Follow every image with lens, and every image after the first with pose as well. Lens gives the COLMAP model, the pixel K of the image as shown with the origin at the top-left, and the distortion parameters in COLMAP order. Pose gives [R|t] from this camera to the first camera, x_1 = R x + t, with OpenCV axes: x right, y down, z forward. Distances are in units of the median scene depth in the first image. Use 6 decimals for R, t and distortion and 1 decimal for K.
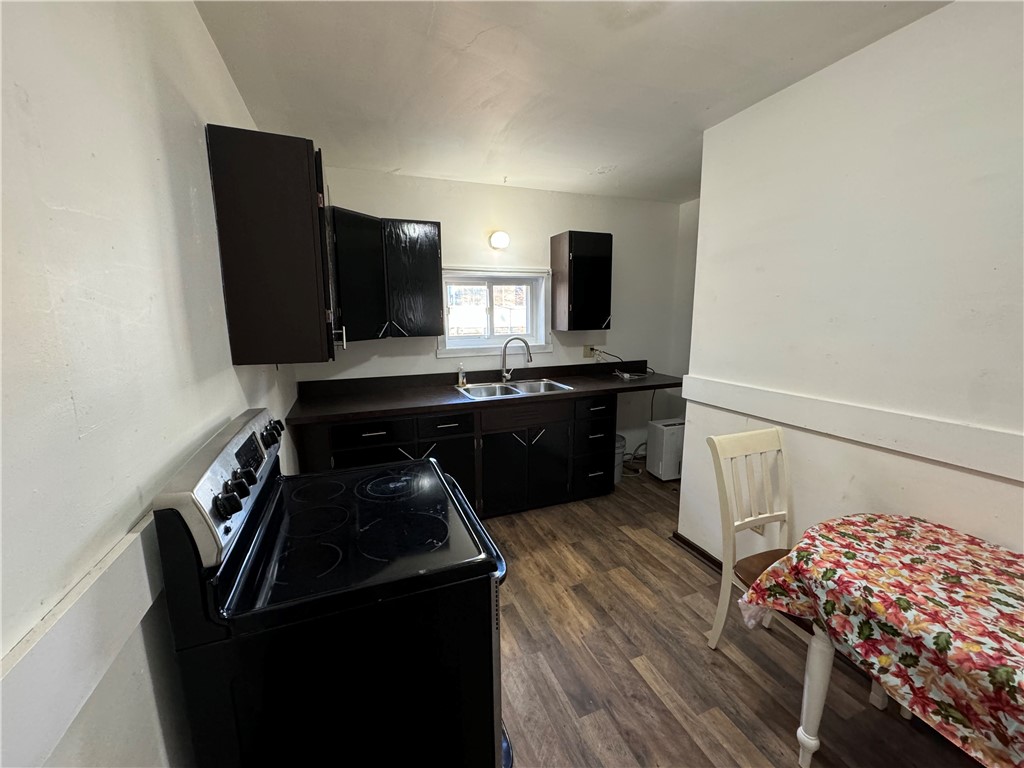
lens RADIAL K [[405.5, 0, 512.0], [0, 405.5, 384.0], [0, 0, 1]] dist [-0.001893, -0.000116]
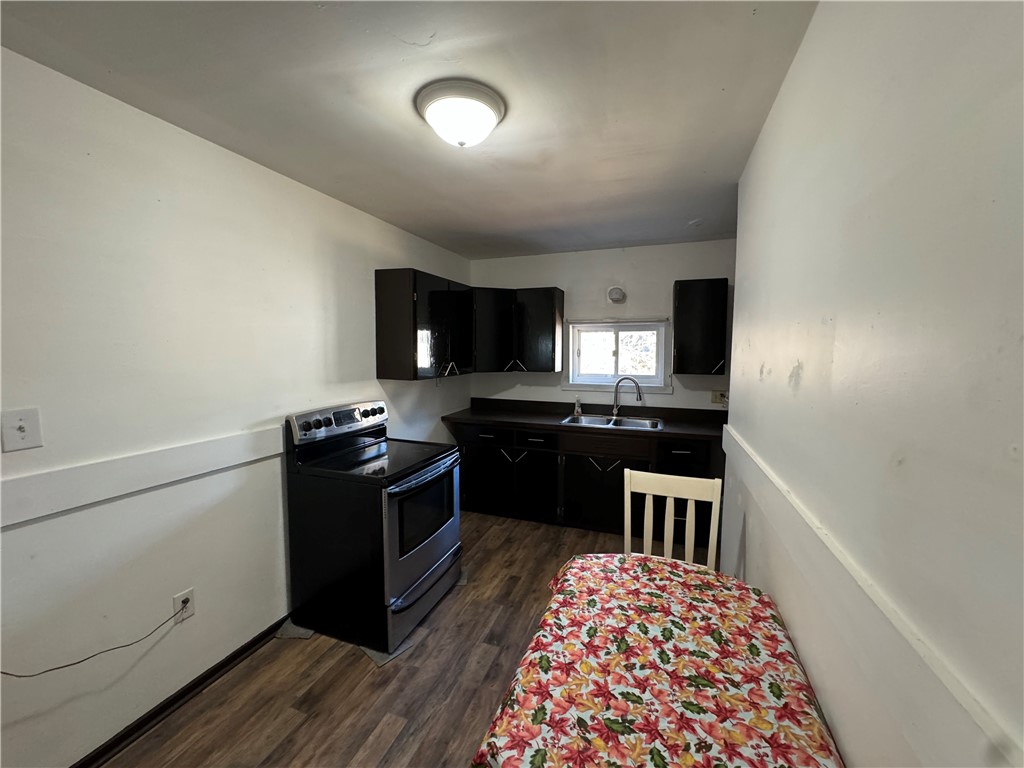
lens RADIAL K [[405.5, 0, 512.0], [0, 405.5, 384.0], [0, 0, 1]] dist [-0.001893, -0.000116]
pose [[0.751474, 0.068716, -0.656174, 1.144799], [-0.127252, 0.990983, -0.041956, -0.021589], [0.647374, 0.115028, 0.753442, -0.102272]]
